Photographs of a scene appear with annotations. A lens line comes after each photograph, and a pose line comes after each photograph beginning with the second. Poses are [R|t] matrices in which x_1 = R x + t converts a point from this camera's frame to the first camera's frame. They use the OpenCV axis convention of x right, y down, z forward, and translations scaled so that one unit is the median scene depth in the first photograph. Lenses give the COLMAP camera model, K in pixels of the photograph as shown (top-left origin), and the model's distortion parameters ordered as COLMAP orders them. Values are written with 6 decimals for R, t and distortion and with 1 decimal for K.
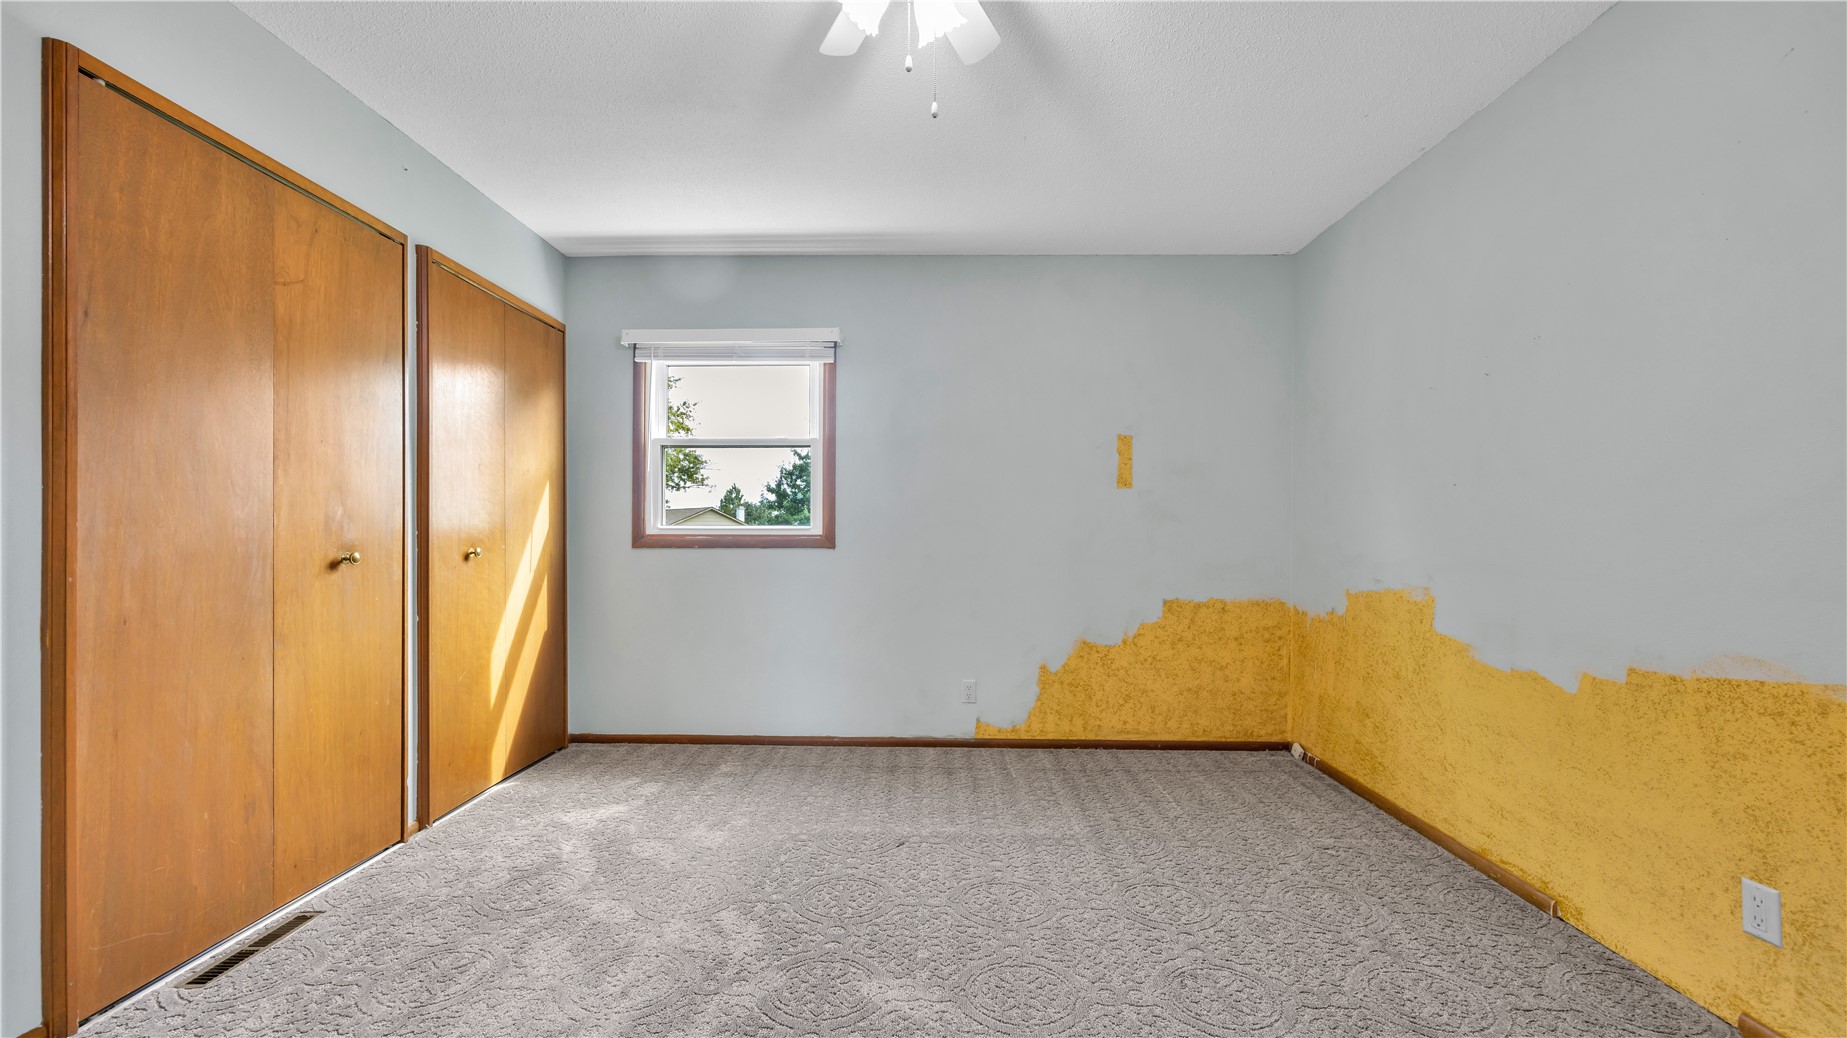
lens RADIAL K [[704.8, 0, 926.4], [0, 704.8, 524.4], [0, 0, 1]] dist [-0.000824, 0.000062]
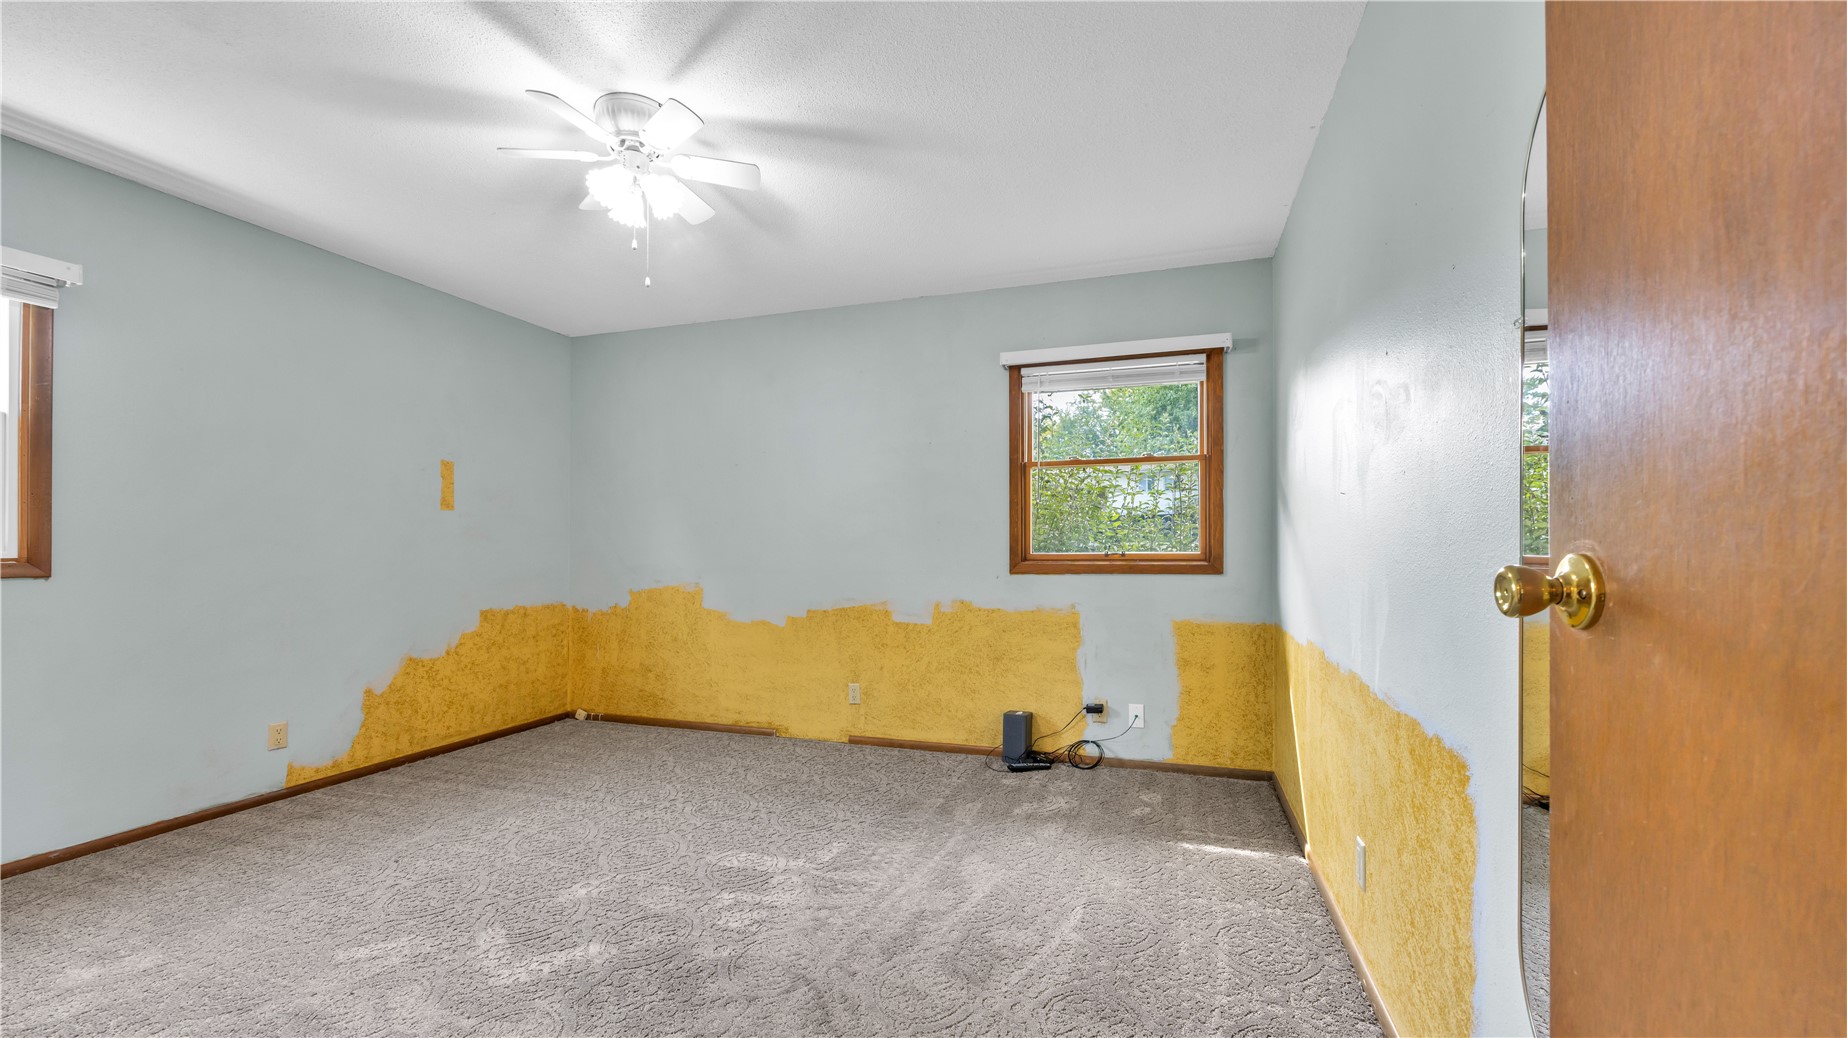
lens RADIAL K [[704.8, 0, 926.4], [0, 704.8, 524.4], [0, 0, 1]] dist [-0.000824, 0.000062]
pose [[0.301086, 0.028099, 0.953183, -0.547103], [-0.008107, 0.999605, -0.026907, -0.006712], [-0.953563, 0.000374, 0.301195, -0.022942]]
